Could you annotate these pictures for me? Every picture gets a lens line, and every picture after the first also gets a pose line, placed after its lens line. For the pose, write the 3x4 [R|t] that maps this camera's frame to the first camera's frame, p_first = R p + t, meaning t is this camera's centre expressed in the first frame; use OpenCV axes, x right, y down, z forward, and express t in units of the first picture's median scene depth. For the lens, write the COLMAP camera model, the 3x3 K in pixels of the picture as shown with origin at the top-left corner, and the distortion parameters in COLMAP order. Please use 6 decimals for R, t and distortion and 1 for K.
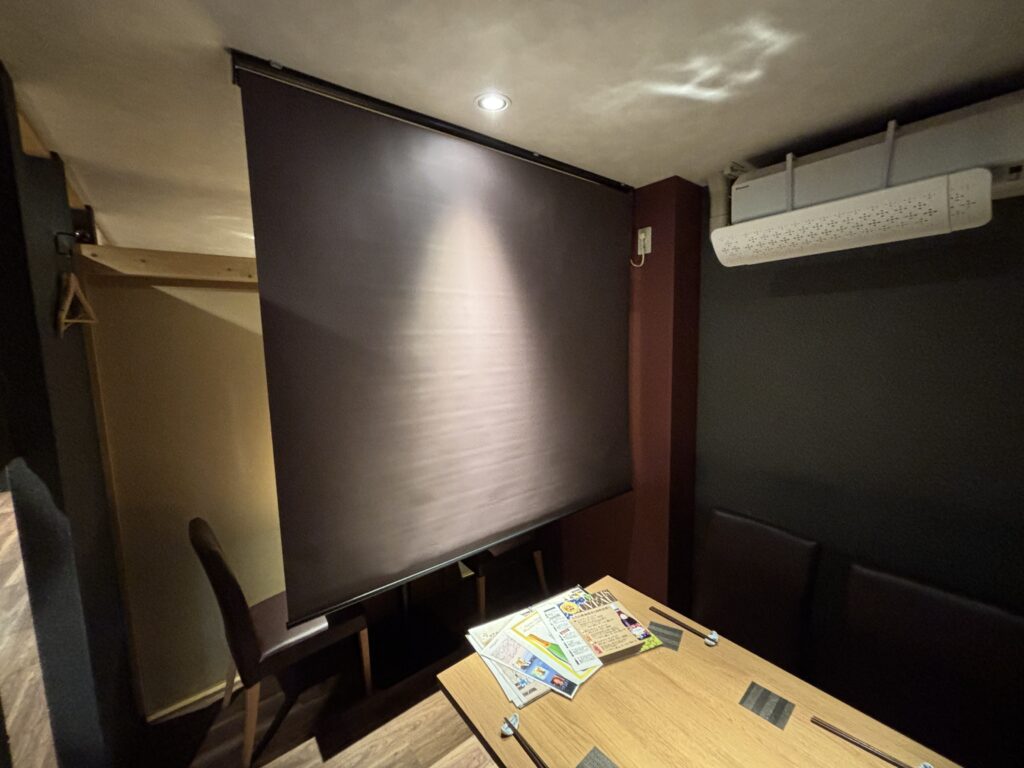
lens RADIAL K [[413.0, 0, 511.2], [0, 413.0, 381.6], [0, 0, 1]] dist [-0.001146, 0.000438]
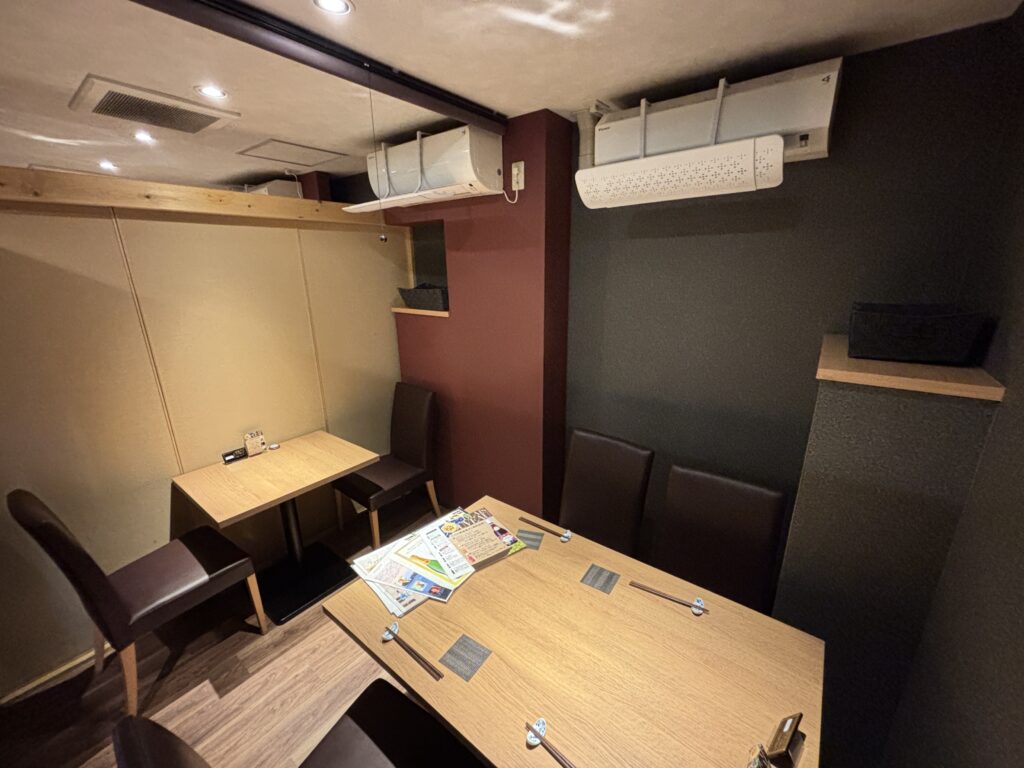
lens RADIAL K [[413.0, 0, 511.2], [0, 413.0, 381.6], [0, 0, 1]] dist [-0.001146, 0.000438]
pose [[0.971350, -0.055164, 0.231161, 0.074673], [0.016231, 0.985815, 0.167049, -0.027523], [-0.237097, -0.158511, 0.958467, -0.048689]]
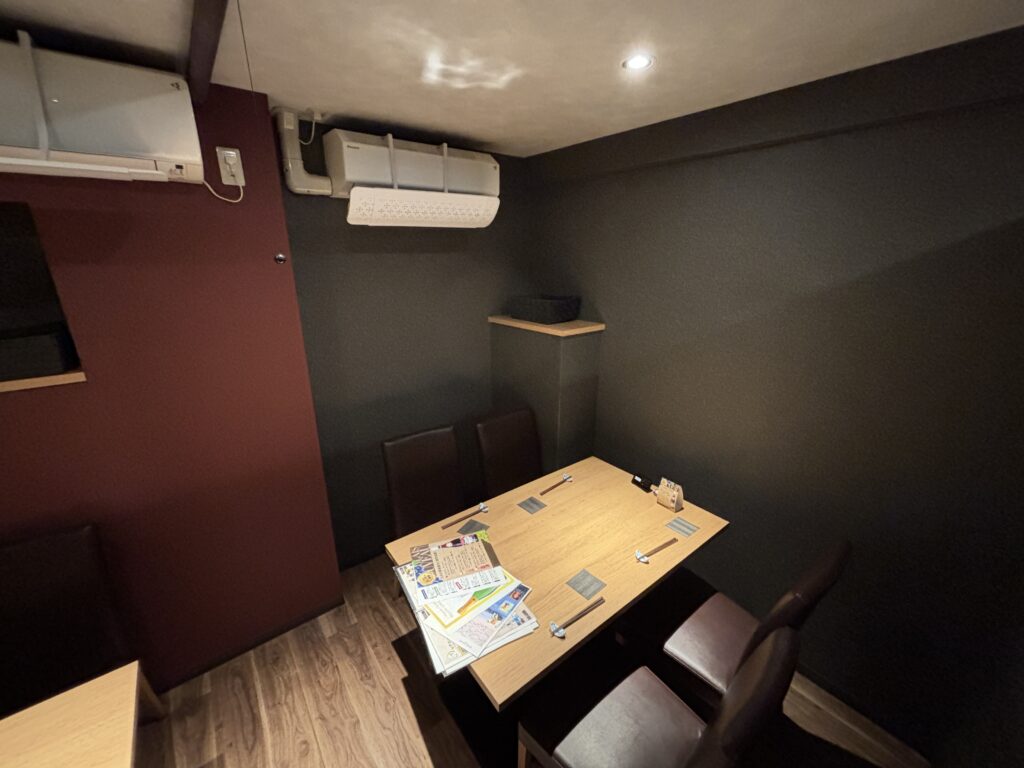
lens RADIAL K [[413.6, 0, 511.0], [0, 413.6, 379.4], [0, 0, 1]] dist [0.000652, 0.000161]
pose [[0.011548, -0.270383, 0.962684, -0.771399], [0.110460, 0.957200, 0.267518, -0.179685], [-0.993813, 0.103249, 0.040920, 0.785233]]
